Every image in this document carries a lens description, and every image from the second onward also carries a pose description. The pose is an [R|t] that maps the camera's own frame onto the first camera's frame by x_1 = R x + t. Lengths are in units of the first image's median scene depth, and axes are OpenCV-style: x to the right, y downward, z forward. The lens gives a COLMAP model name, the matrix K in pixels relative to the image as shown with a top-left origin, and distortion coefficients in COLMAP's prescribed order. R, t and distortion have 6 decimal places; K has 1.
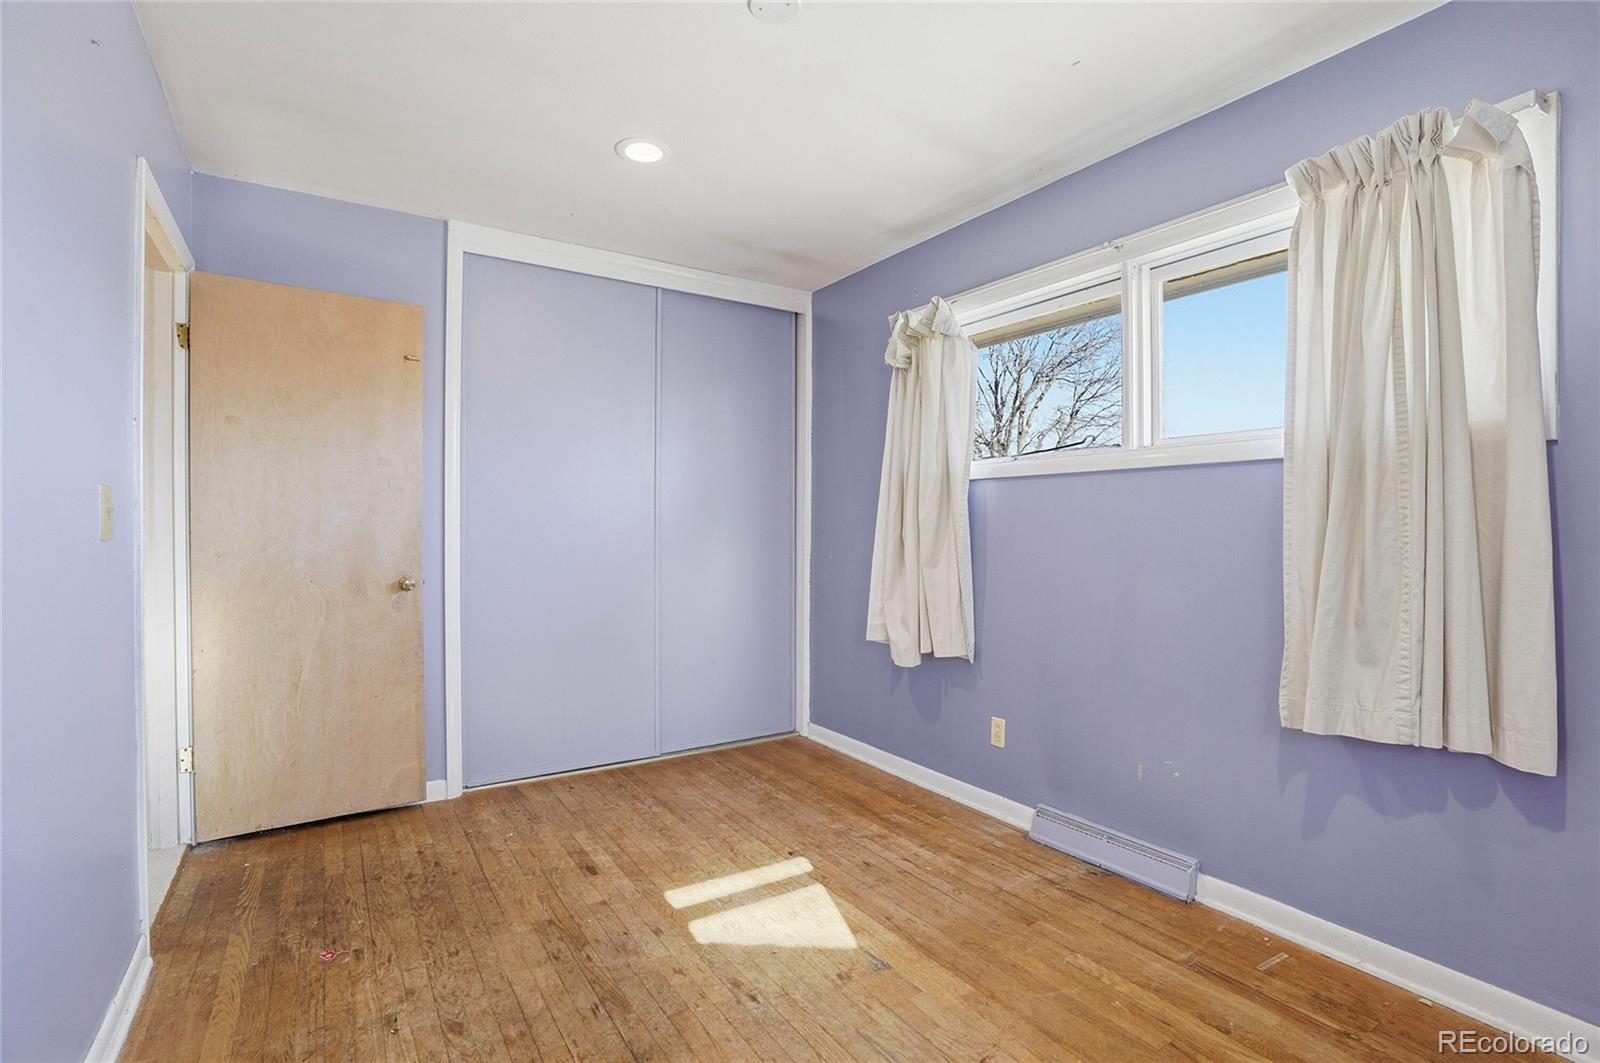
lens RADIAL K [[750.5, 0, 792.8], [0, 750.5, 526.8], [0, 0, 1]] dist [-0.056321, 0.016385]
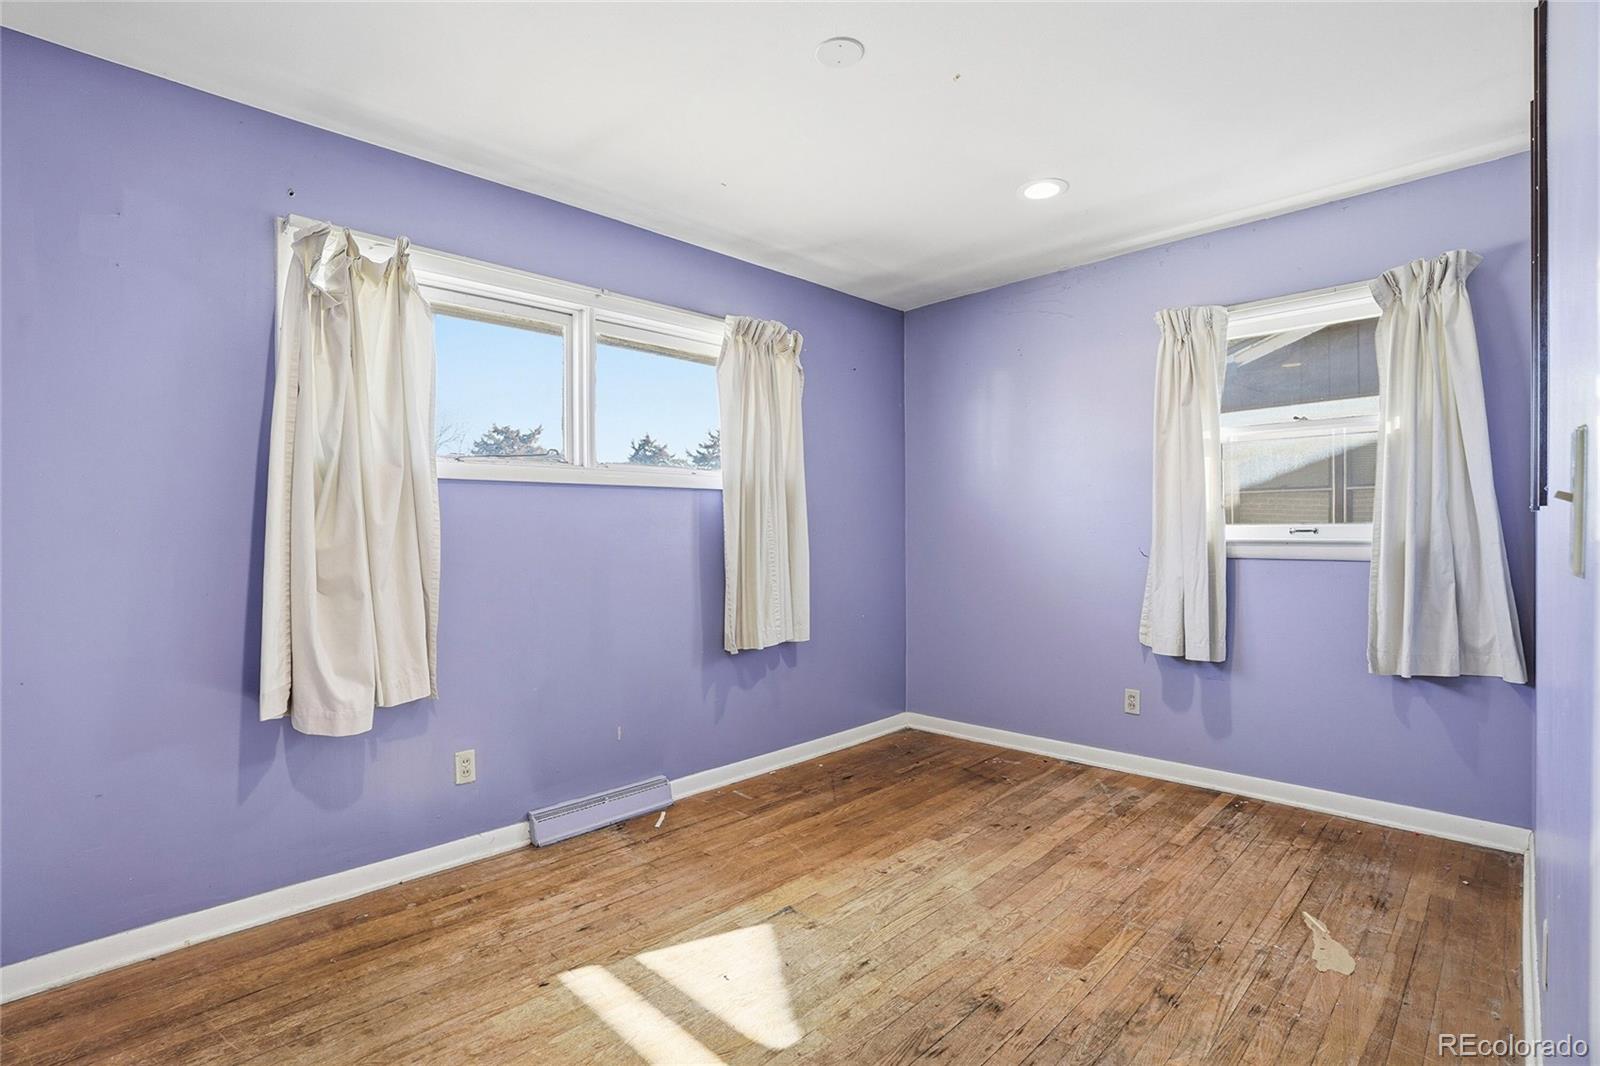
lens RADIAL K [[750.5, 0, 795.4], [0, 750.5, 538.0], [0, 0, 1]] dist [-0.056321, 0.016385]
pose [[-0.206211, -0.008555, 0.978470, -0.797979], [0.008347, 0.999910, 0.010501, -0.002980], [-0.978472, 0.010333, -0.206121, 0.957073]]
